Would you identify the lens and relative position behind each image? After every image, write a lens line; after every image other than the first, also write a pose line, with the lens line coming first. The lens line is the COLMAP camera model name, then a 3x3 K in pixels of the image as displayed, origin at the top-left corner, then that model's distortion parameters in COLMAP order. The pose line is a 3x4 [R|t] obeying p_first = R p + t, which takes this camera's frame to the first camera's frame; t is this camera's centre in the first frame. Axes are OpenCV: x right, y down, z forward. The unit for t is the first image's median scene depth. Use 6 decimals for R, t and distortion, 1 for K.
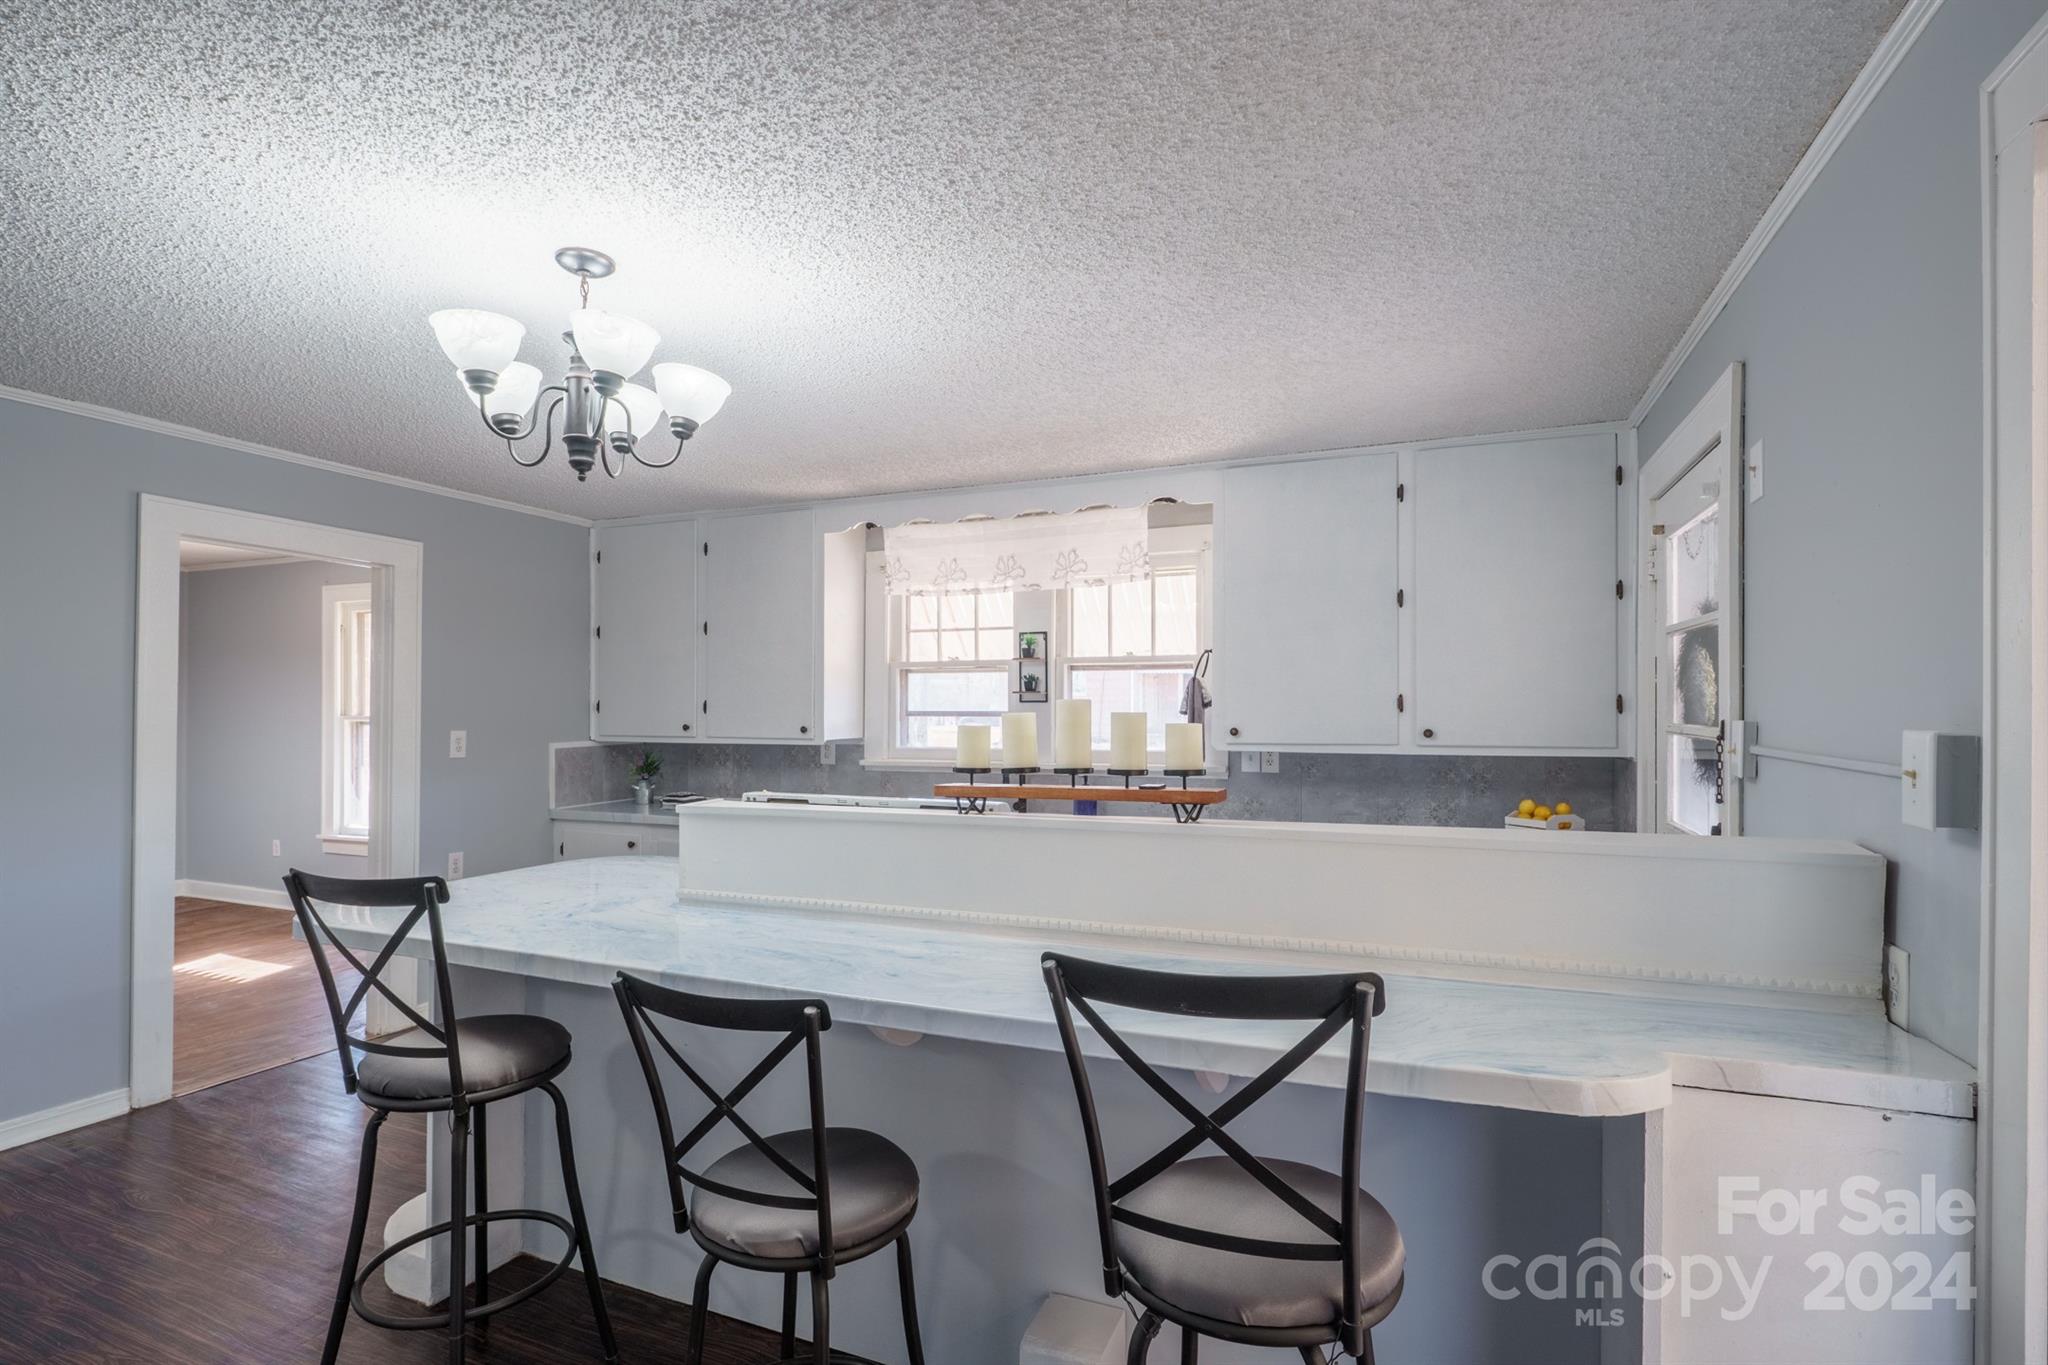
lens RADIAL K [[969.6, 0, 1029.2], [0, 969.6, 697.6], [0, 0, 1]] dist [-0.000079, 0.000186]
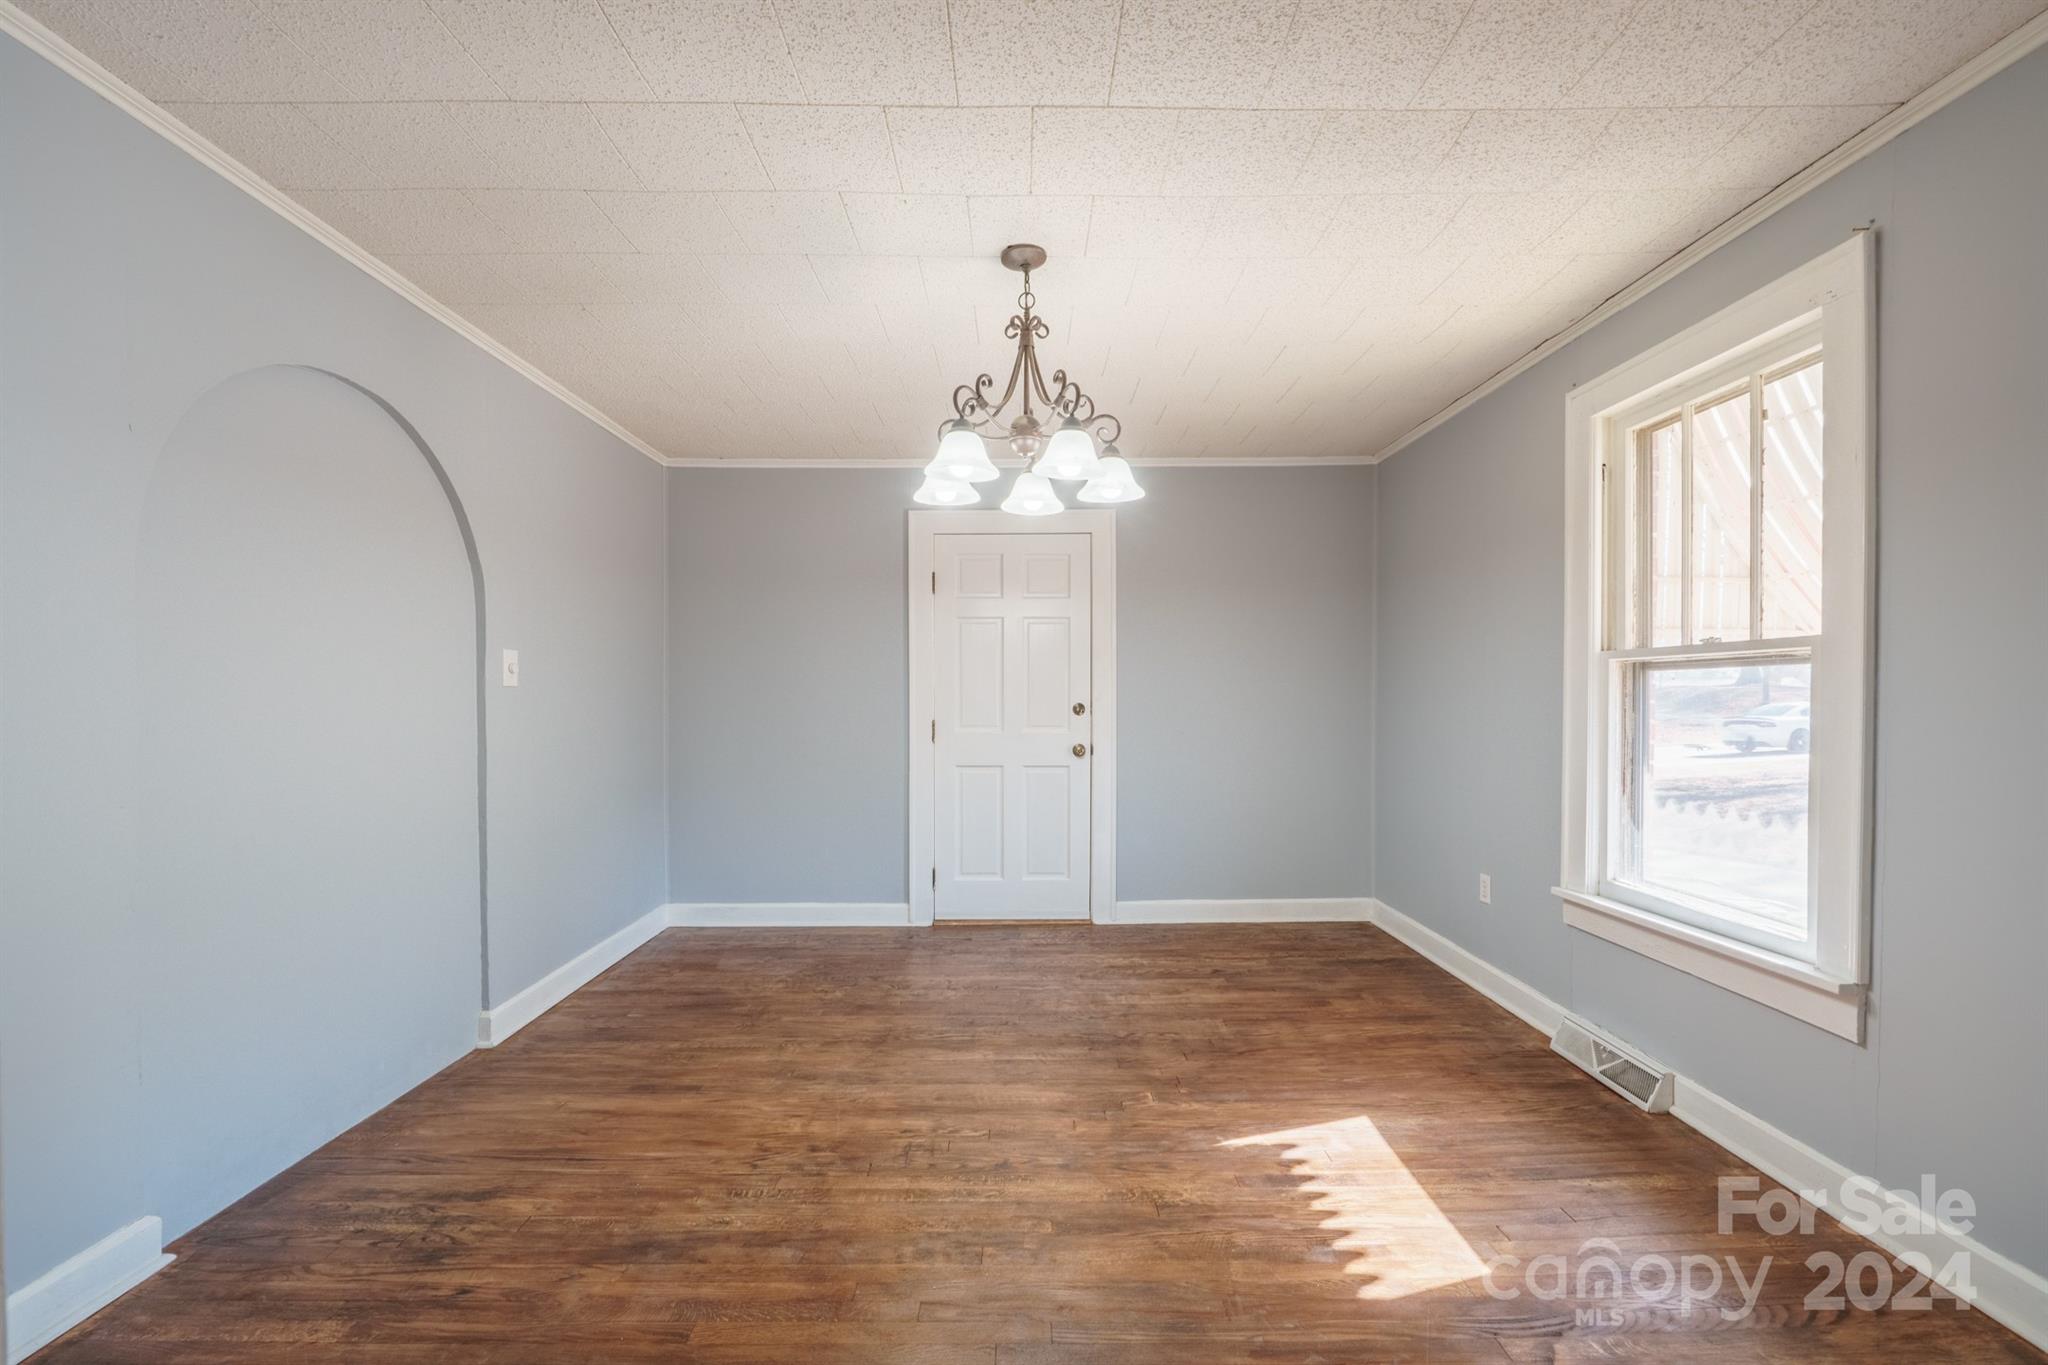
lens RADIAL K [[875.3, 0, 996.7], [0, 875.3, 712.6], [0, 0, 1]] dist [0.001014, -0.000049]
pose [[0.368104, 0.019192, -0.929587, -0.590454], [0.009914, 0.999649, 0.024564, 0.050317], [0.929732, -0.018258, 0.367784, 0.795934]]
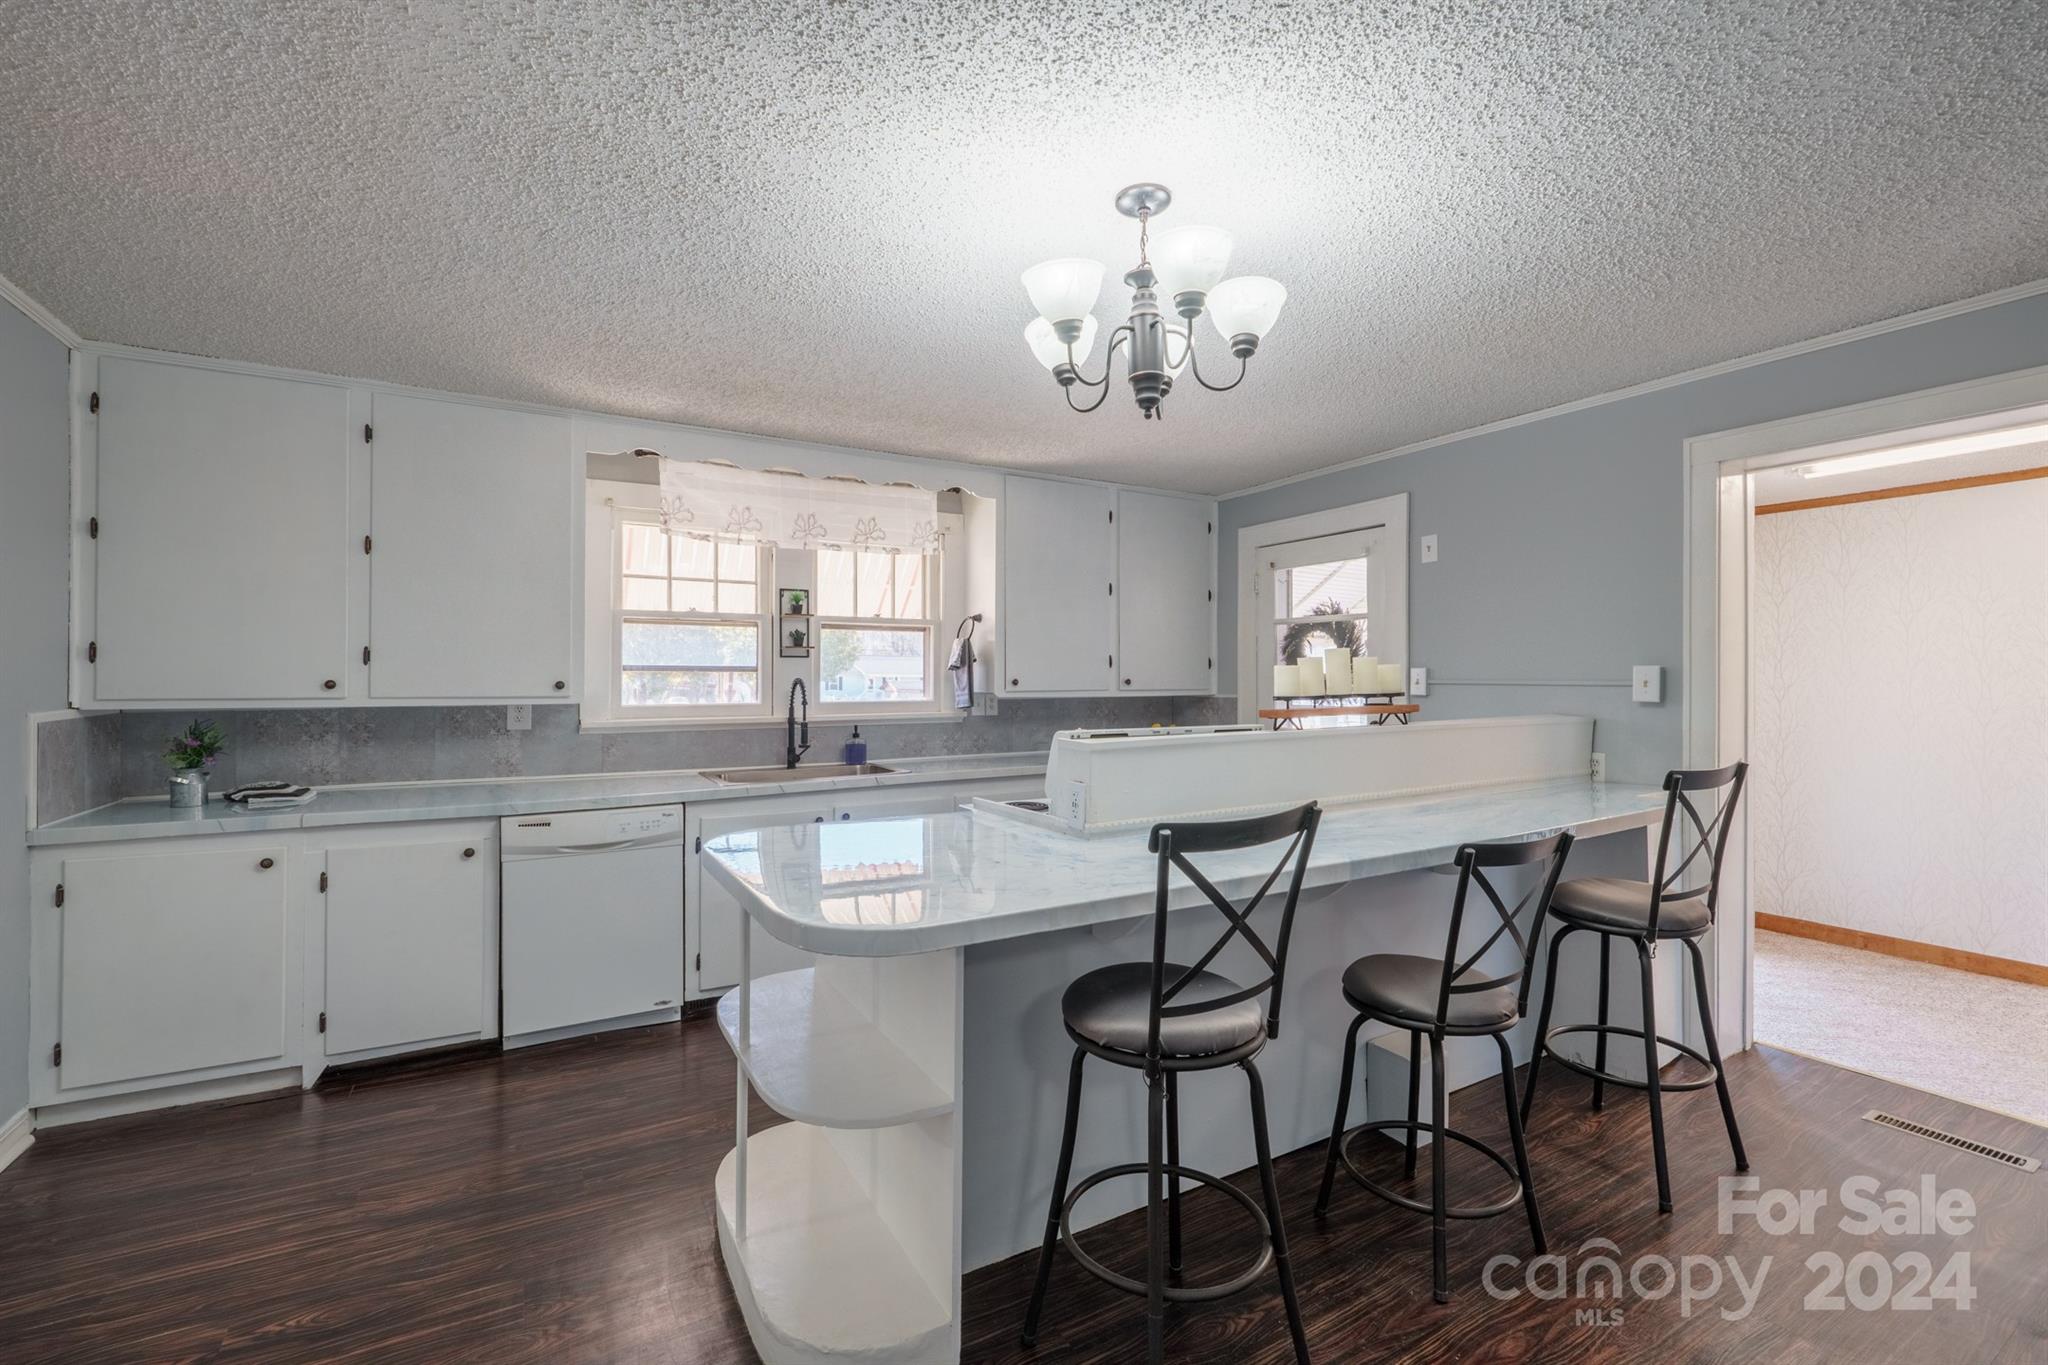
lens RADIAL K [[857.7, 0, 1017.8], [0, 857.7, 676.1], [0, 0, 1]] dist [-0.009827, -0.000205]
pose [[0.613227, 0.001193, 0.789906, -0.562735], [-0.011026, 0.999914, 0.007050, 0.015688], [-0.789829, -0.013033, 0.613188, 0.249540]]
